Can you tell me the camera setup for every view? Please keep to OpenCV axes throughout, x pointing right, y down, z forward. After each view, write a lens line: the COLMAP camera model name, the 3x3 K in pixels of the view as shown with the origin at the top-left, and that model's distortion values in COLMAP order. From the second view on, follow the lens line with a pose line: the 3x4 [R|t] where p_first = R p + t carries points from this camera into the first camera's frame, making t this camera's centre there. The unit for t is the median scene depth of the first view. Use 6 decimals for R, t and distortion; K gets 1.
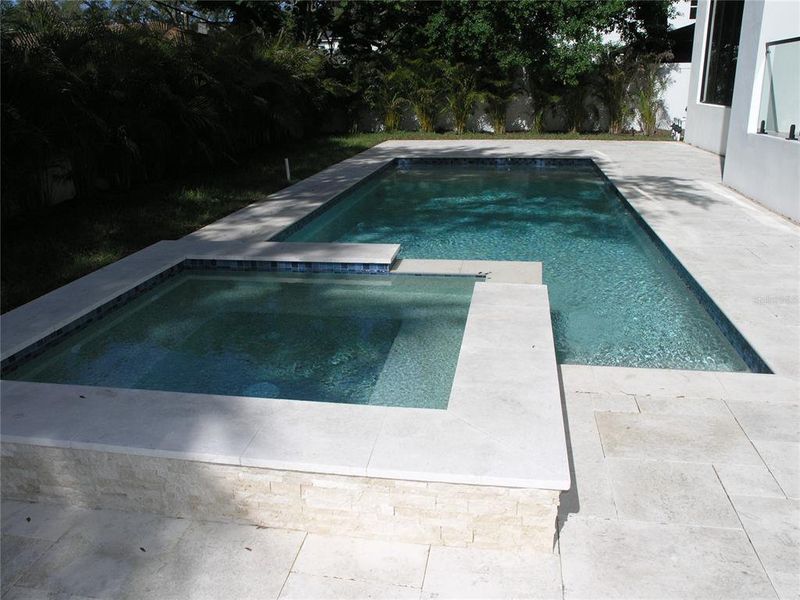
lens RADIAL K [[637.4, 0, 399.1], [0, 637.4, 299.9], [0, 0, 1]] dist [-0.077625, 0.036173]
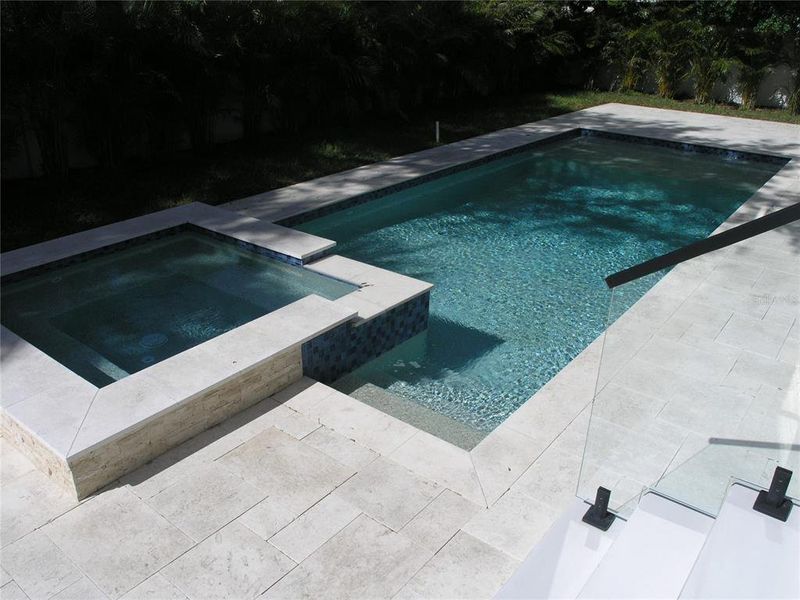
lens RADIAL K [[637.4, 0, 395.7], [0, 637.4, 299.8], [0, 0, 1]] dist [-0.077625, 0.036173]
pose [[0.893567, 0.223910, -0.389105, 0.215867], [-0.183275, 0.973168, 0.139122, -0.063188], [0.409815, -0.053002, 0.910628, -0.000215]]
